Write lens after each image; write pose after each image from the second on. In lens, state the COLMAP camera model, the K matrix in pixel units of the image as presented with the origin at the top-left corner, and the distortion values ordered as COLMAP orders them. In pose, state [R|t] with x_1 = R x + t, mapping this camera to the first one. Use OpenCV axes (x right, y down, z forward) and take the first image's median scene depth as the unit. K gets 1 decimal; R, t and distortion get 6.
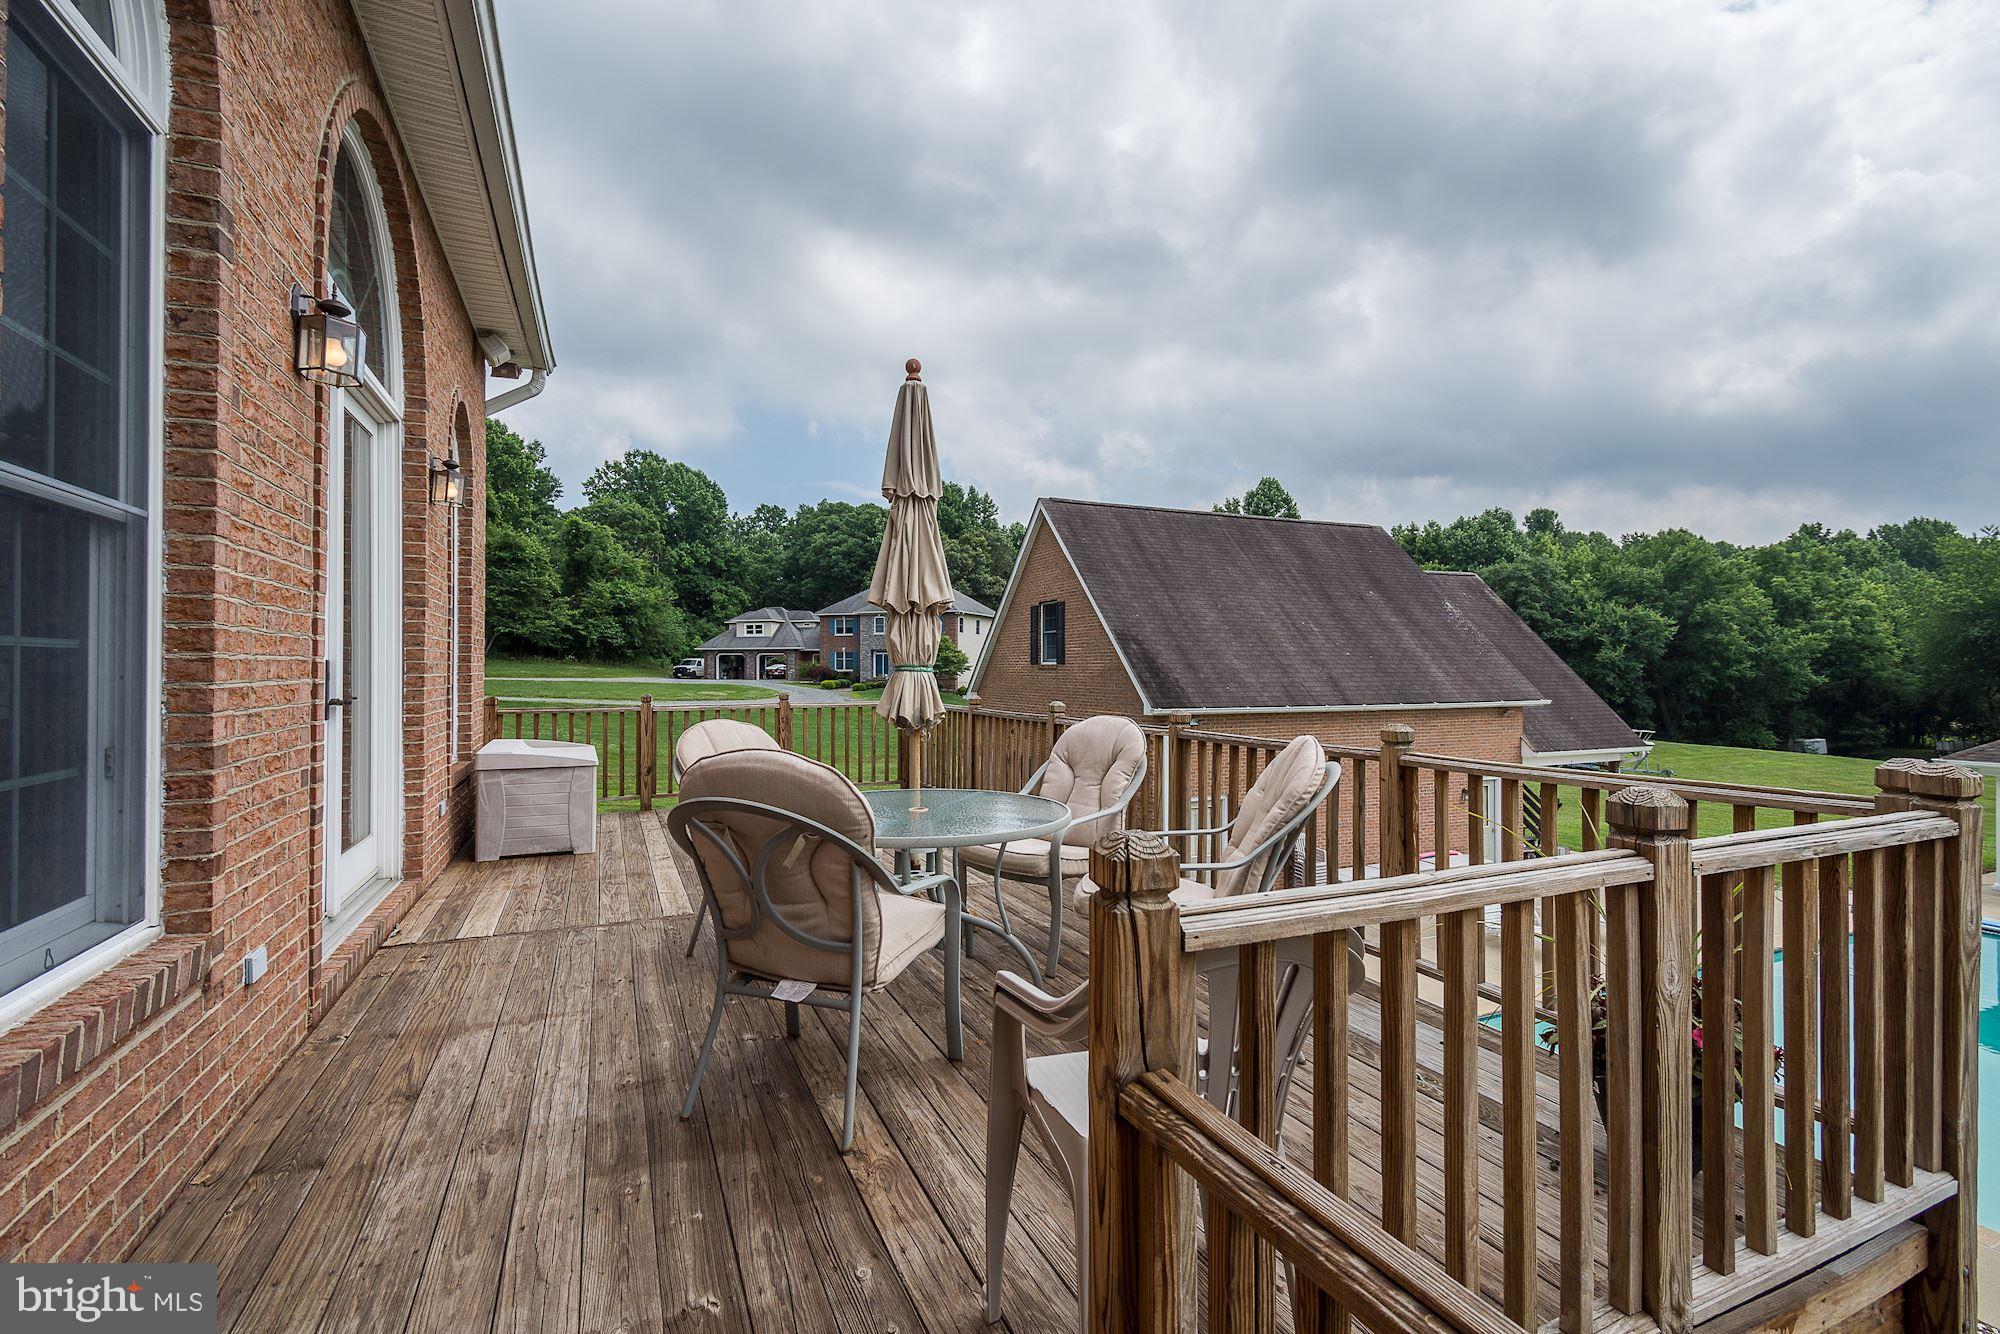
lens RADIAL K [[879.1, 0, 1005.8], [0, 879.1, 662.9], [0, 0, 1]] dist [0.017654, -0.008164]
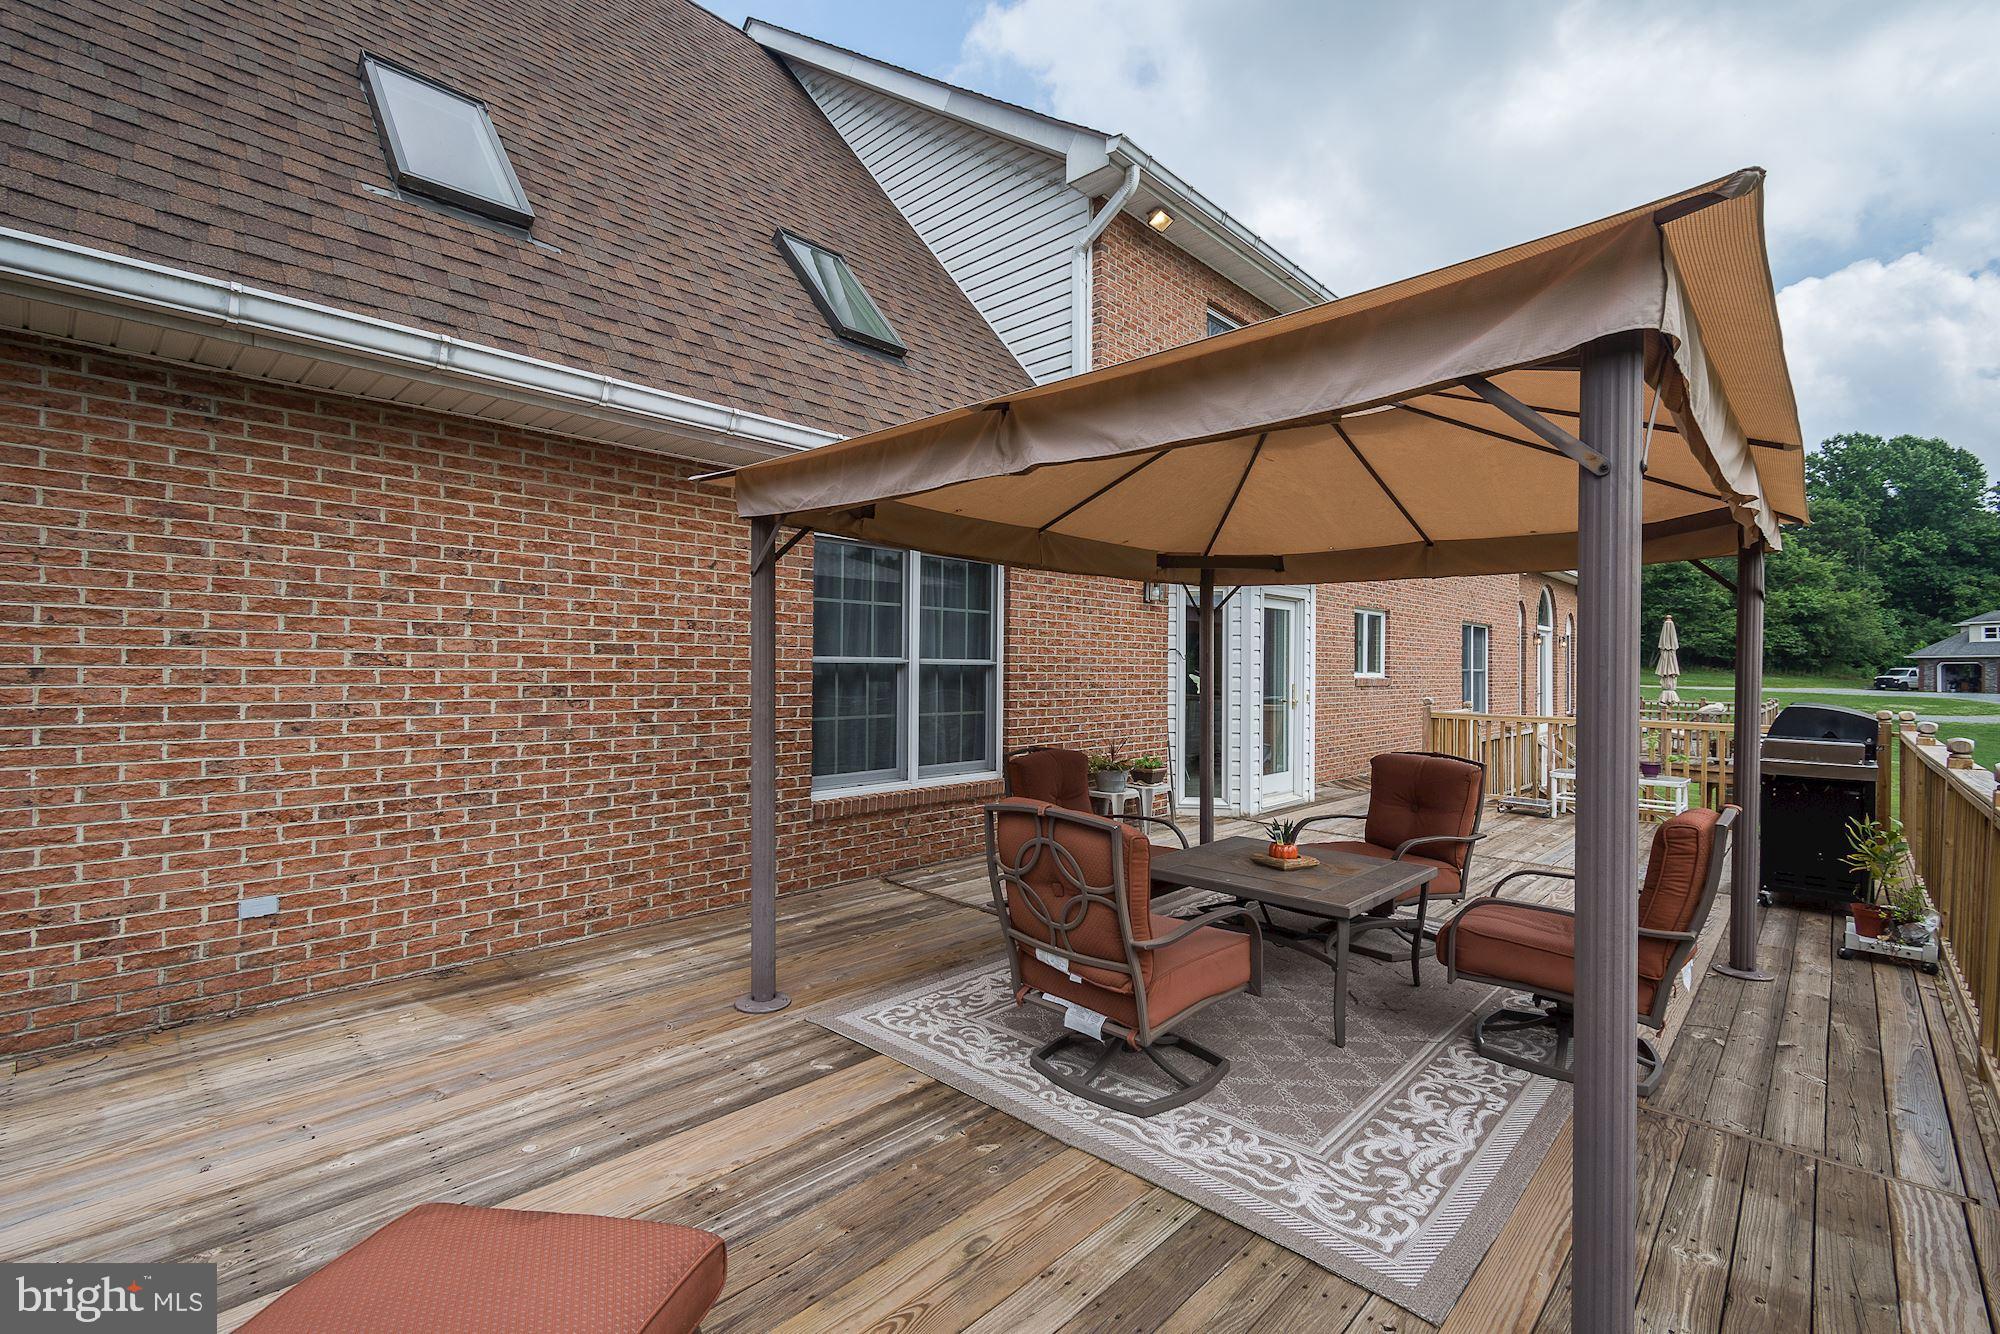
lens RADIAL K [[879.1, 0, 1005.8], [0, 879.1, 662.9], [0, 0, 1]] dist [0.017654, -0.008164]
pose [[0.379210, -0.005388, -0.925295, 0.128715], [0.000050, 0.999983, -0.005803, -0.004951], [0.925310, 0.002154, 0.379204, -0.173812]]
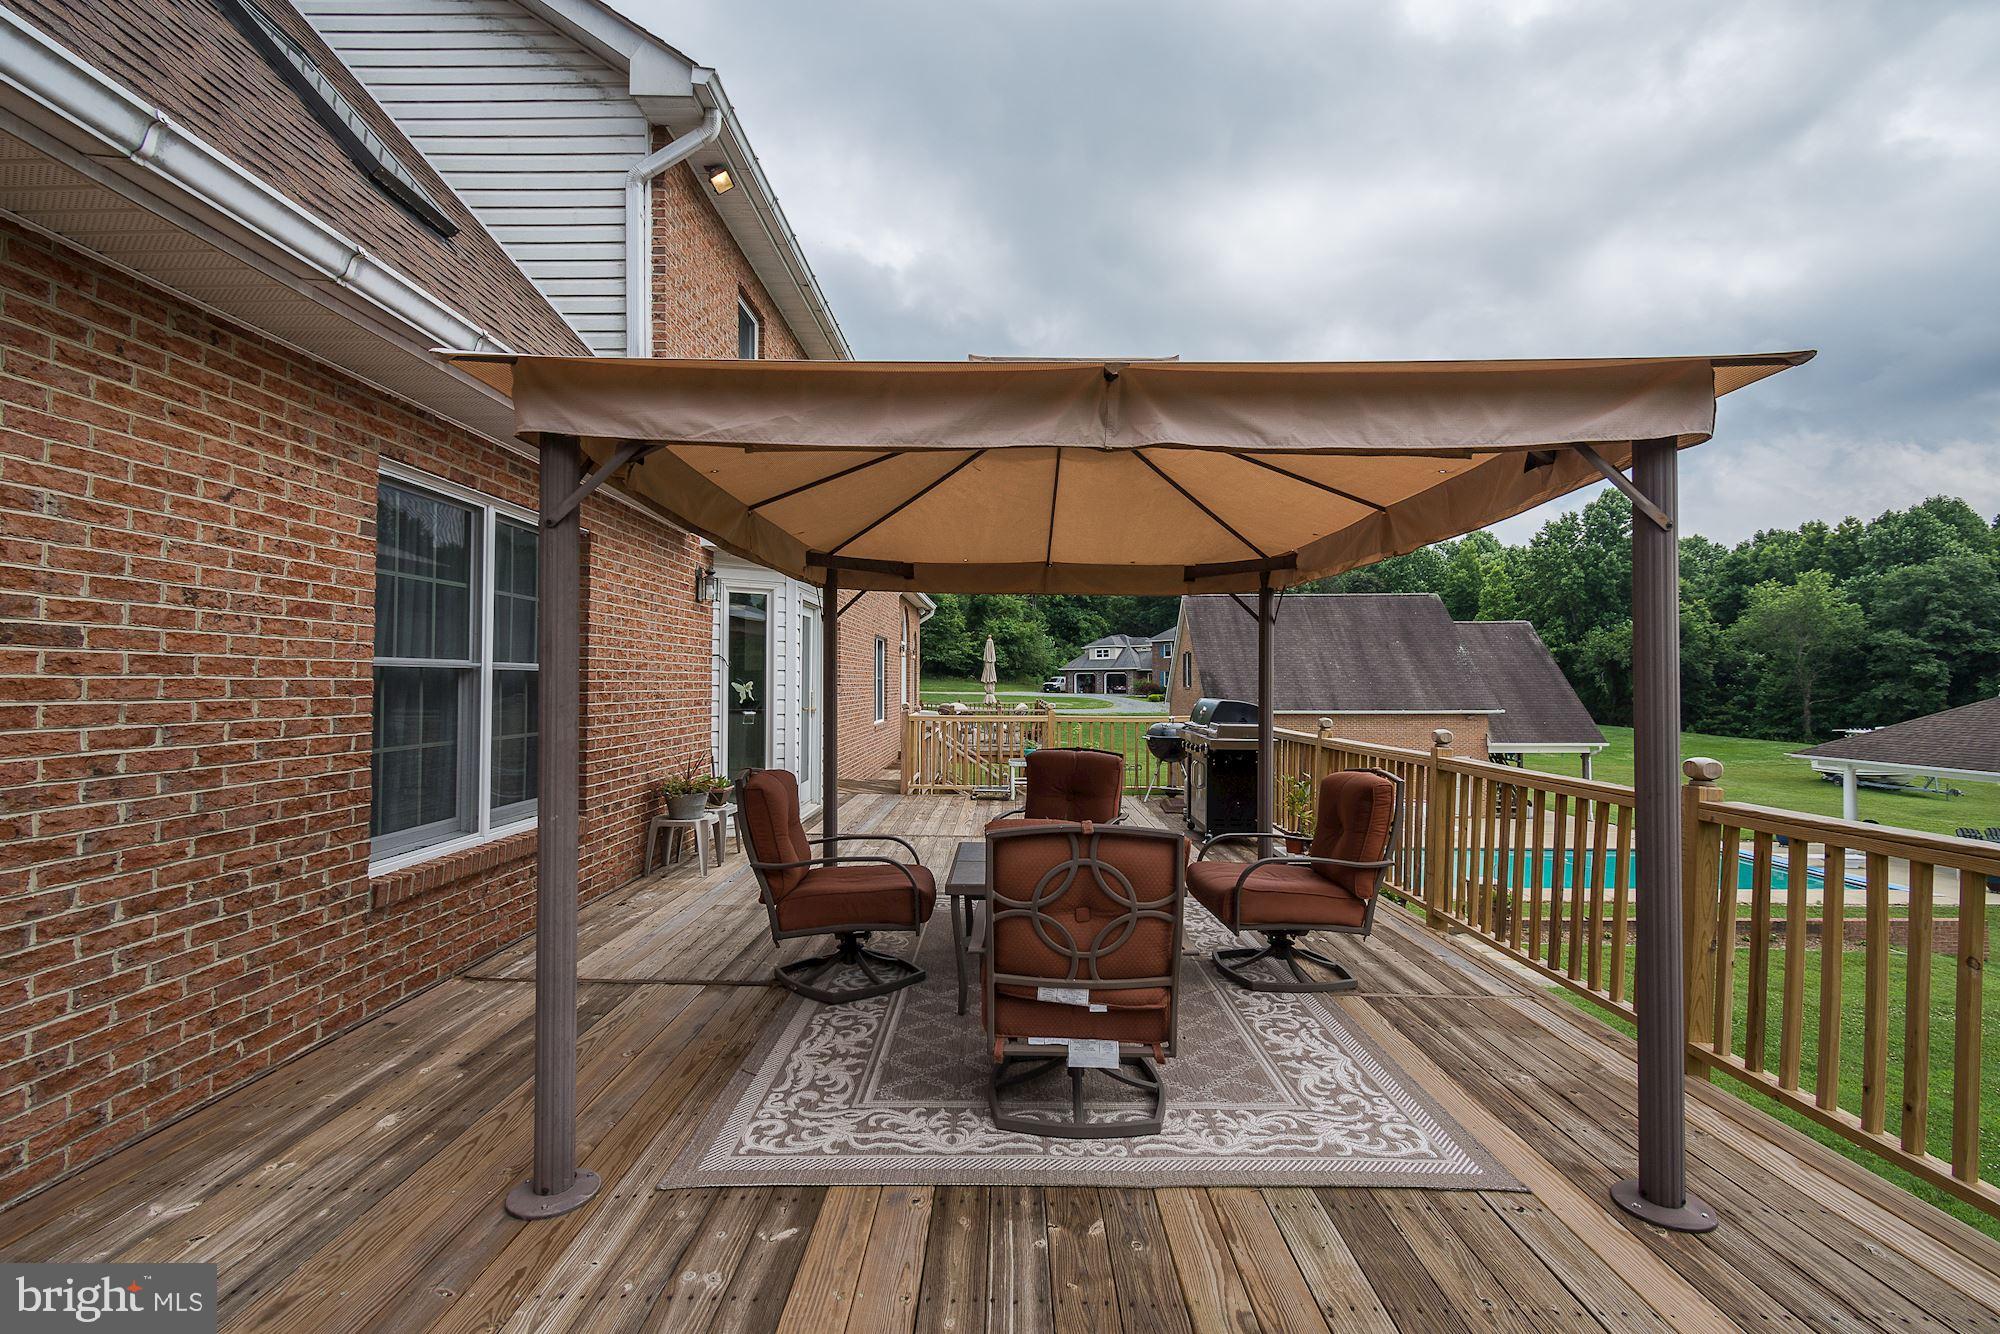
lens RADIAL K [[879.1, 0, 1005.8], [0, 879.1, 662.9], [0, 0, 1]] dist [0.017654, -0.008164]
pose [[0.907930, -0.010846, -0.418983, 0.109925], [0.004371, 0.999856, -0.016410, -0.004681], [0.419100, 0.013067, 0.907846, -0.187103]]
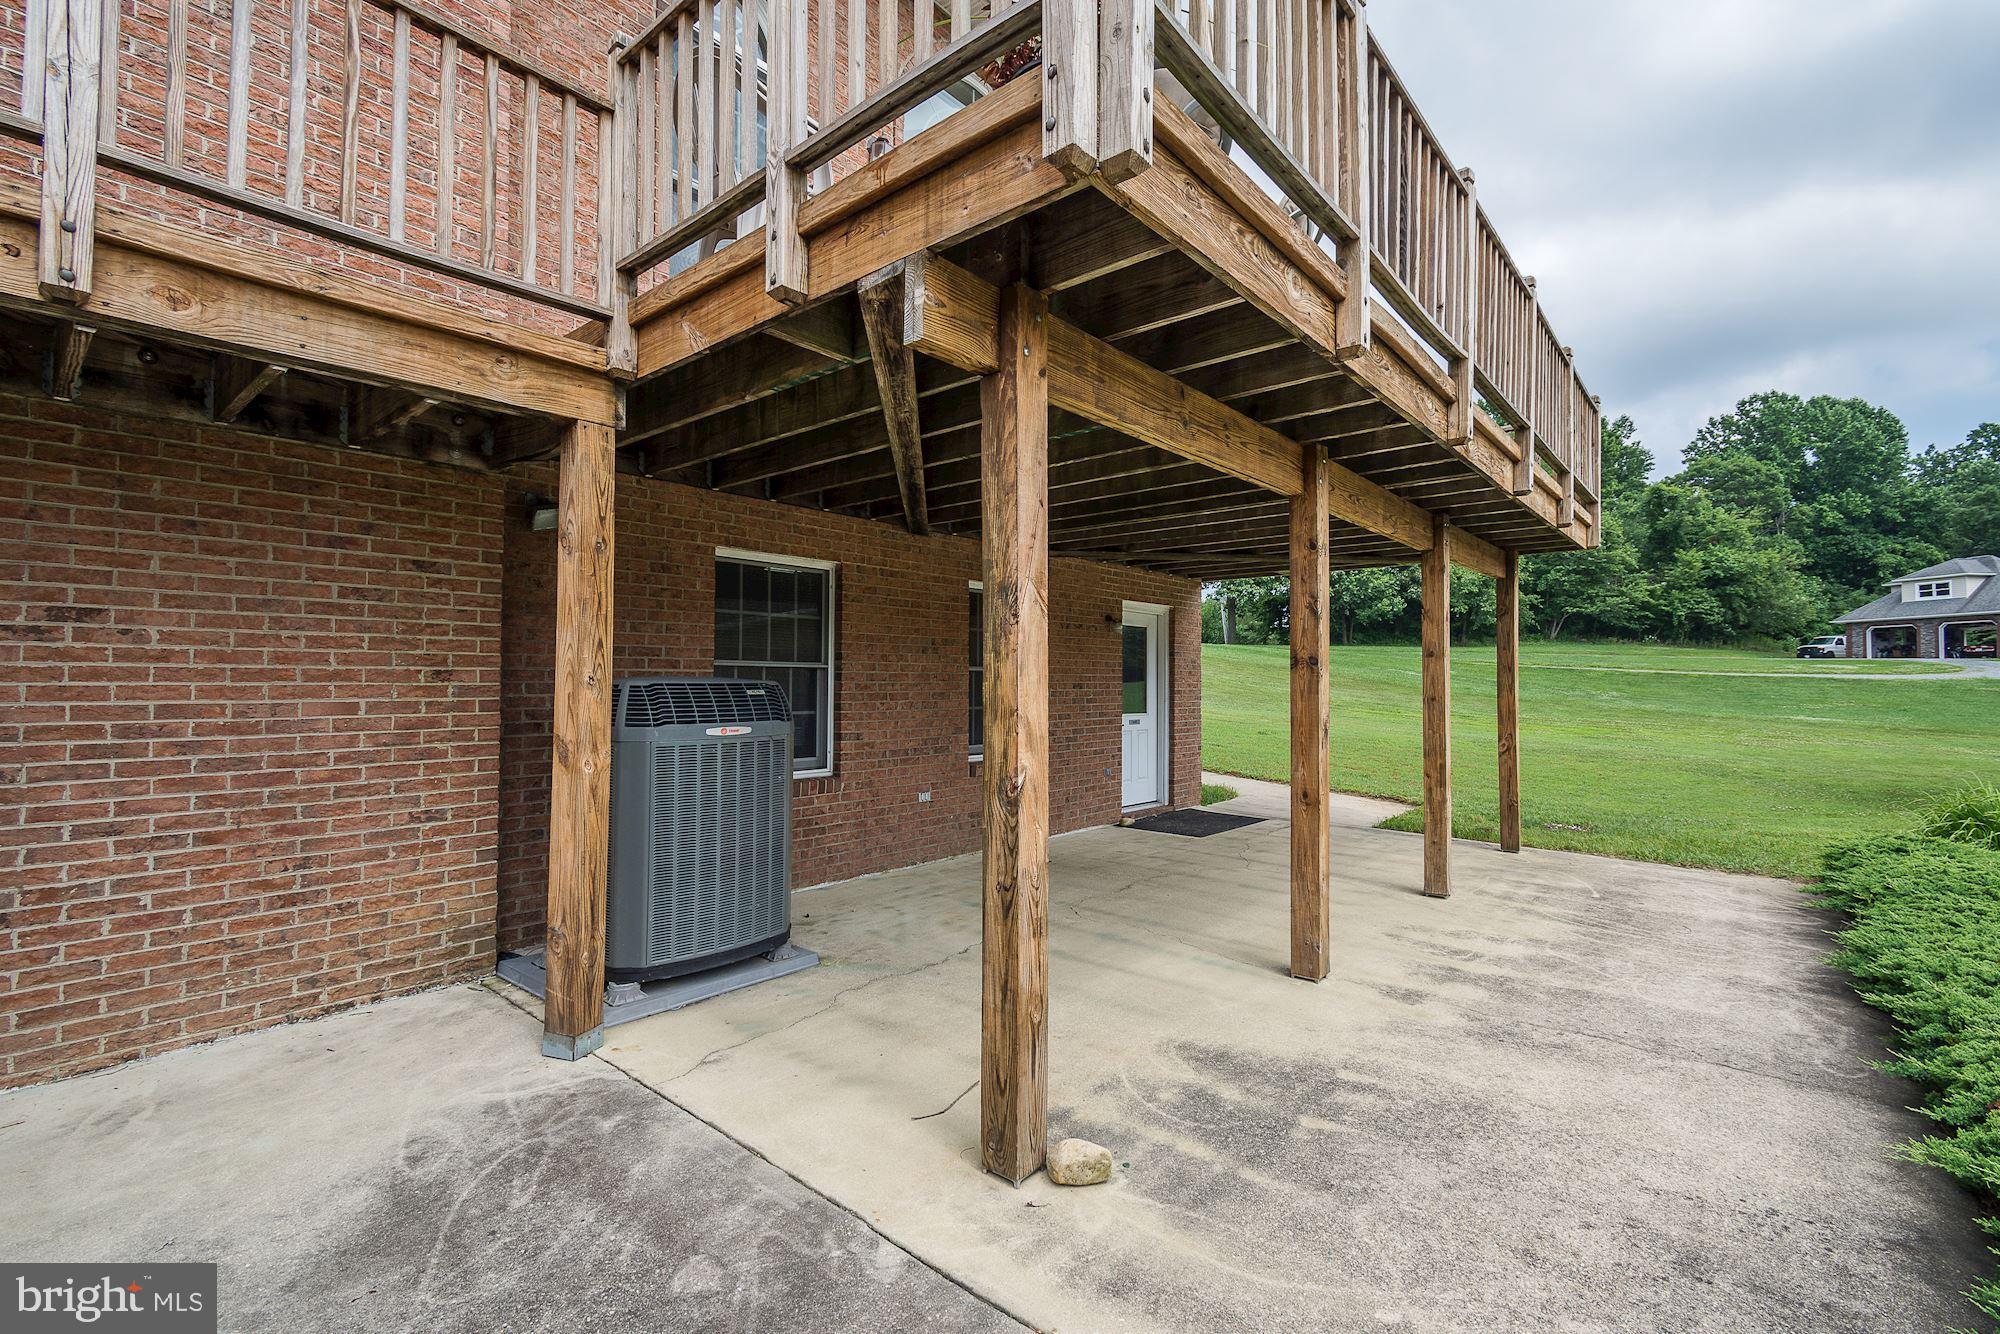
lens RADIAL K [[879.1, 0, 1005.8], [0, 879.1, 662.9], [0, 0, 1]] dist [0.017654, -0.008164]
pose [[0.425121, -0.018807, -0.904941, 0.043945], [0.004053, 0.999814, -0.018875, 0.031338], [0.905128, 0.004356, 0.425118, 0.010861]]
